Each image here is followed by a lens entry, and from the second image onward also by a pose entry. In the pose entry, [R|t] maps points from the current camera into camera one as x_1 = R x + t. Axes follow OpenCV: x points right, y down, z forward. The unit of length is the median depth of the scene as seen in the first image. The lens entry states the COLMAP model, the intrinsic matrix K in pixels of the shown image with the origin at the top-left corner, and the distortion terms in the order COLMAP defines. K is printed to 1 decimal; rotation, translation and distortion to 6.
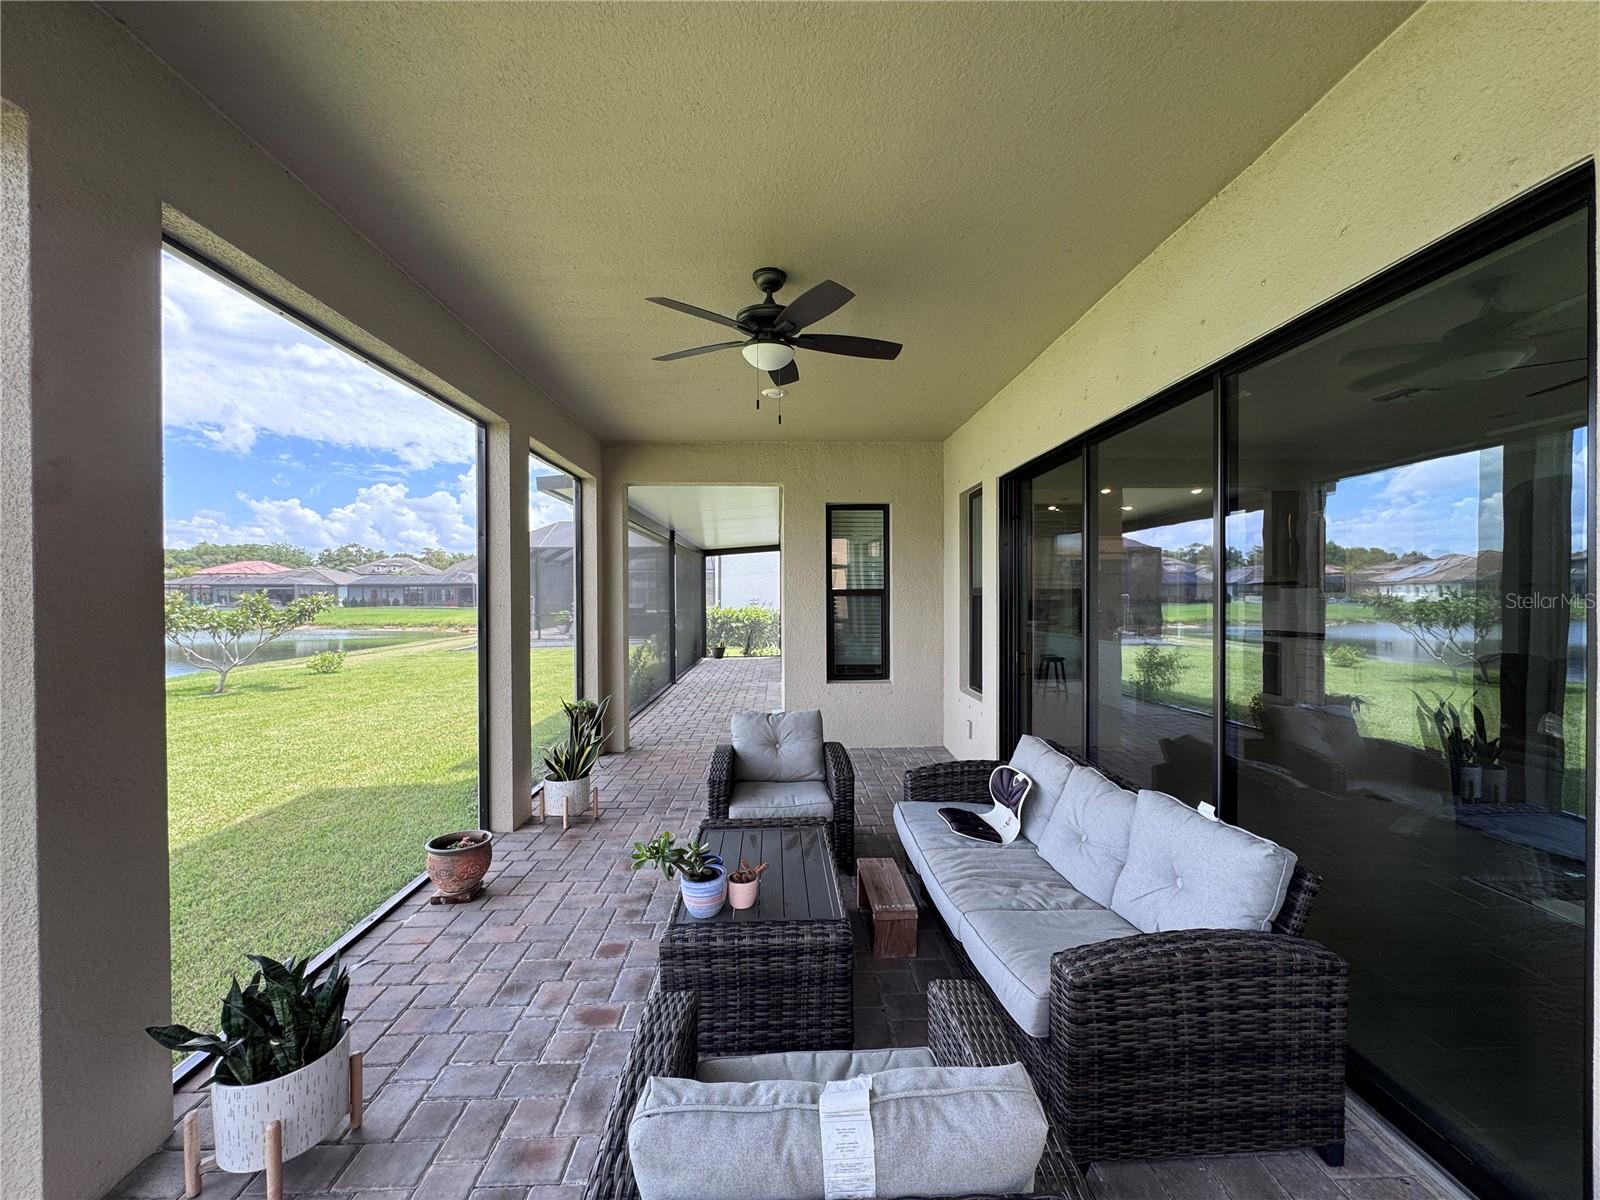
lens RADIAL K [[638.5, 0, 800.0], [0, 638.5, 600.0], [0, 0, 1]] dist [-0.003343, 0.000322]
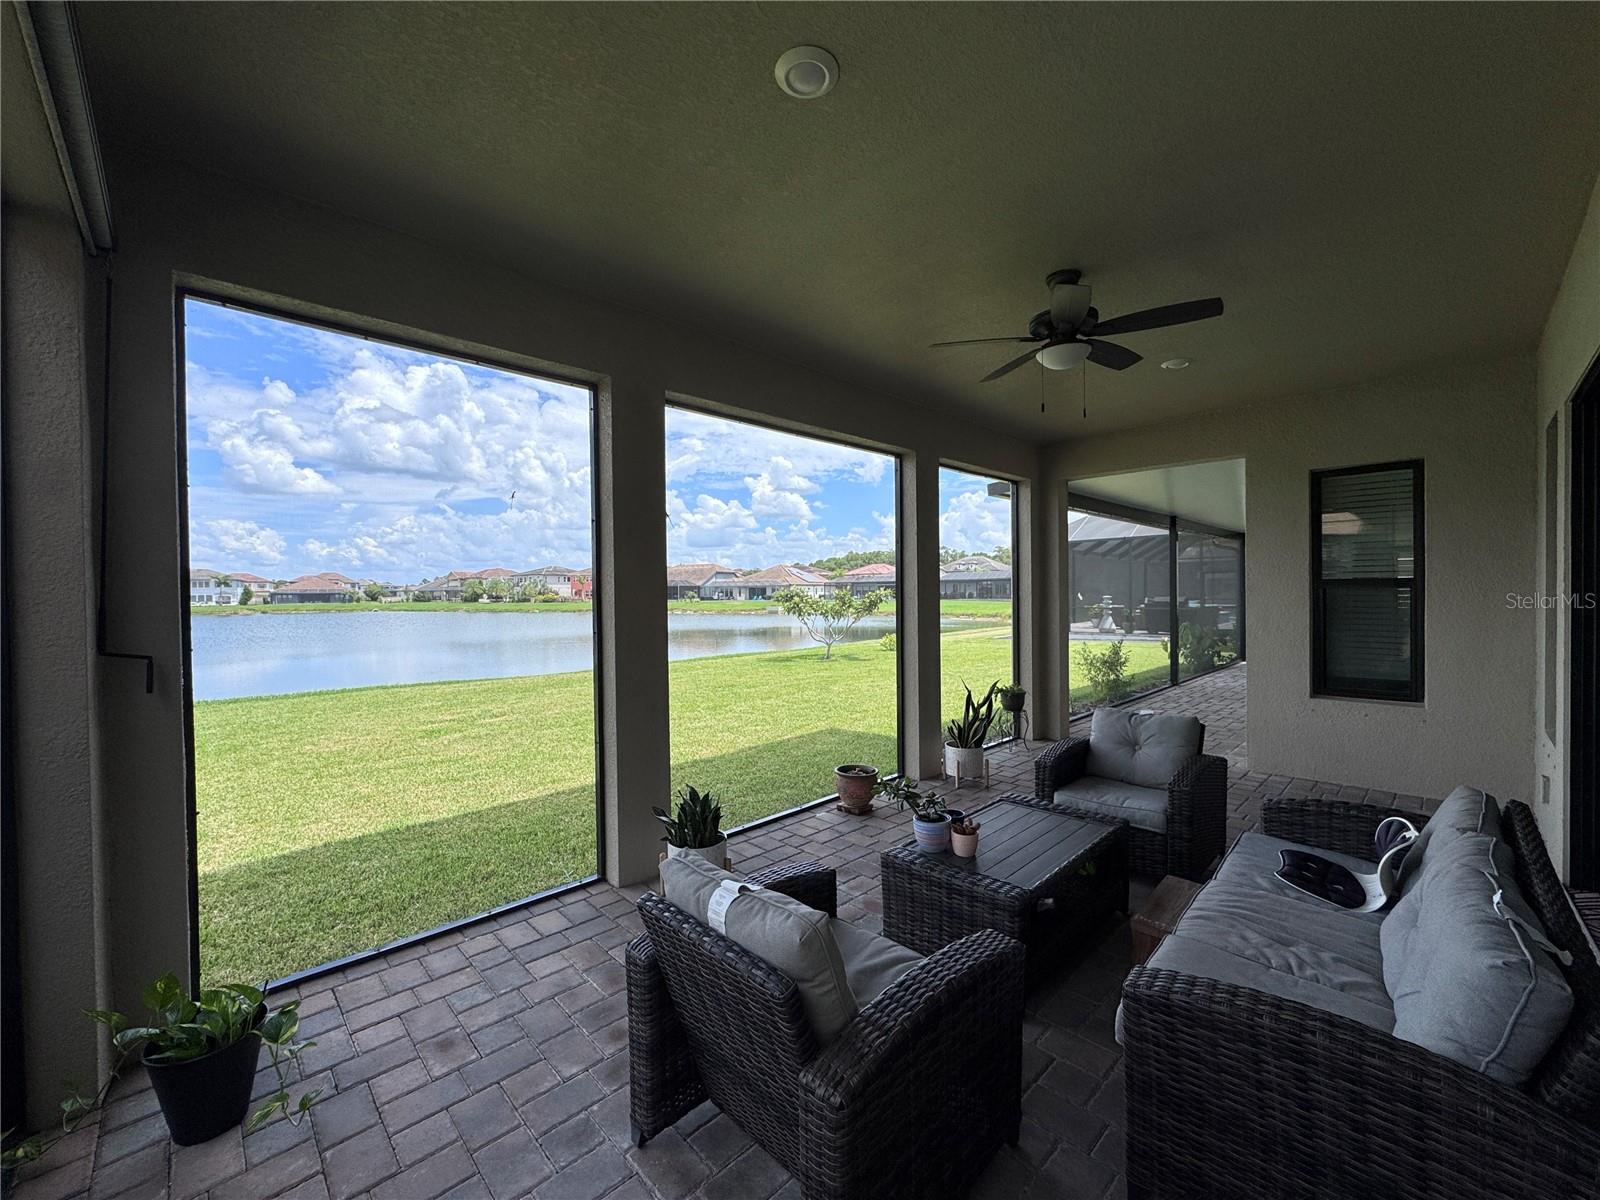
lens RADIAL K [[638.5, 0, 800.0], [0, 638.5, 600.0], [0, 0, 1]] dist [-0.003343, 0.000322]
pose [[0.669922, 0.004574, -0.742417, 0.302999], [0.003562, 0.999950, 0.009374, -0.000989], [0.742423, -0.008924, 0.669872, -0.003321]]
